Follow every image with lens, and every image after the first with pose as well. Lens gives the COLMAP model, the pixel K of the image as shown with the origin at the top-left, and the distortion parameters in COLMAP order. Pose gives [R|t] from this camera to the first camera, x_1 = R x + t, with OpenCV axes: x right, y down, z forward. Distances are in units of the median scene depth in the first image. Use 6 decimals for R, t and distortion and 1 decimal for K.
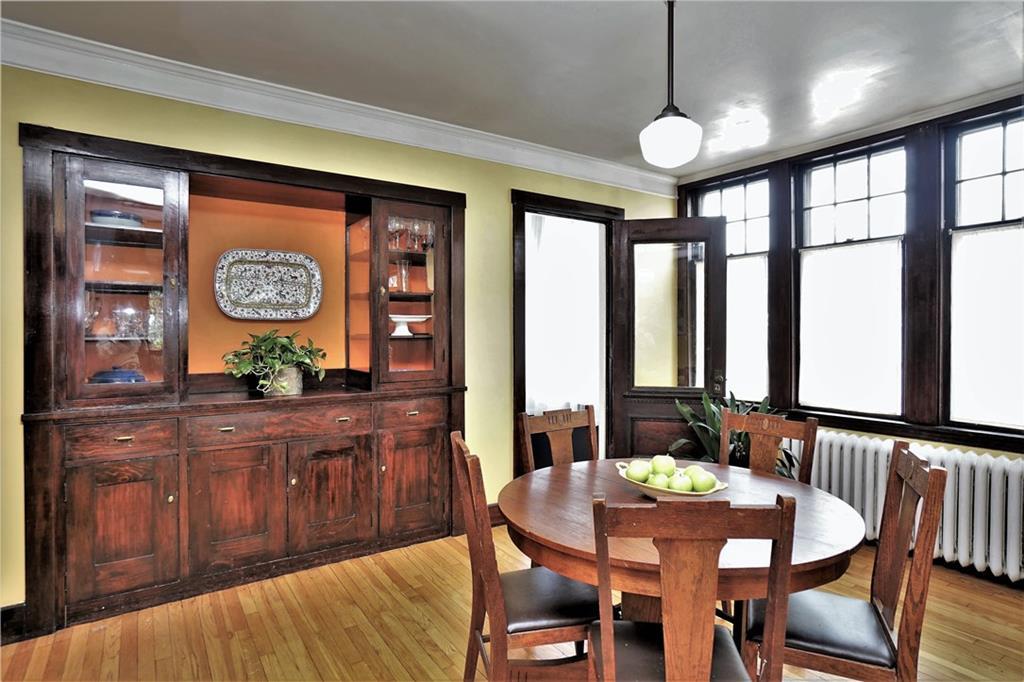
lens RADIAL K [[560.3, 0, 512.0], [0, 560.3, 341.0], [0, 0, 1]] dist [-0.000495, 0.000065]
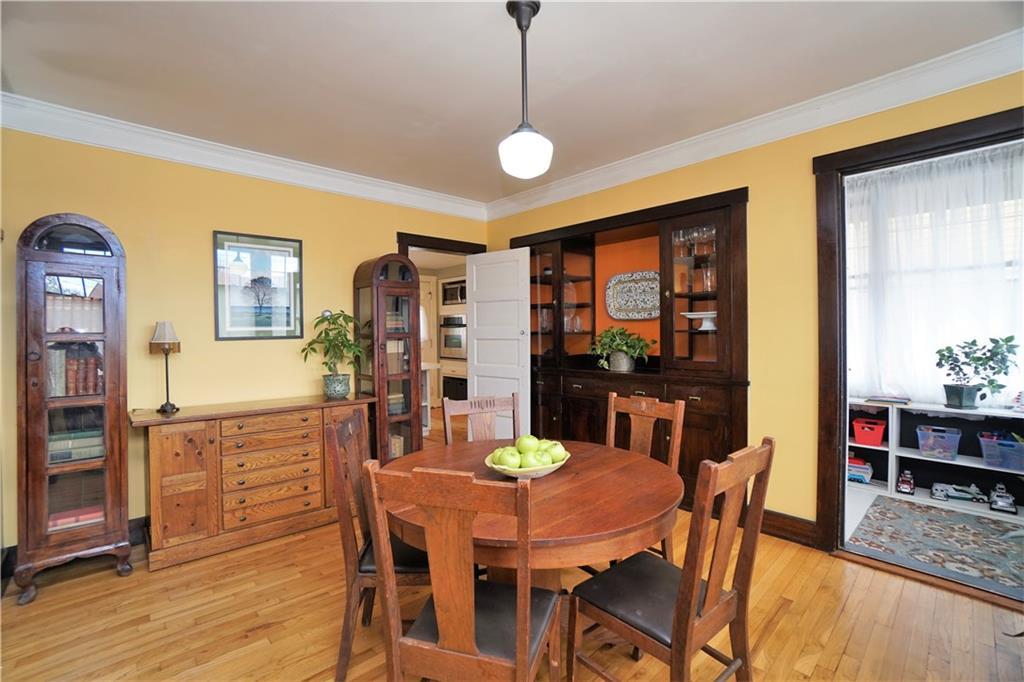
lens RADIAL K [[473.4, 0, 512.0], [0, 473.4, 341.0], [0, 0, 1]] dist [-0.002020, -0.000172]
pose [[0.167041, 0.014826, -0.985838, 0.713252], [-0.021434, 0.999705, 0.011402, 0.010135], [0.985717, 0.019226, 0.167310, 0.473747]]
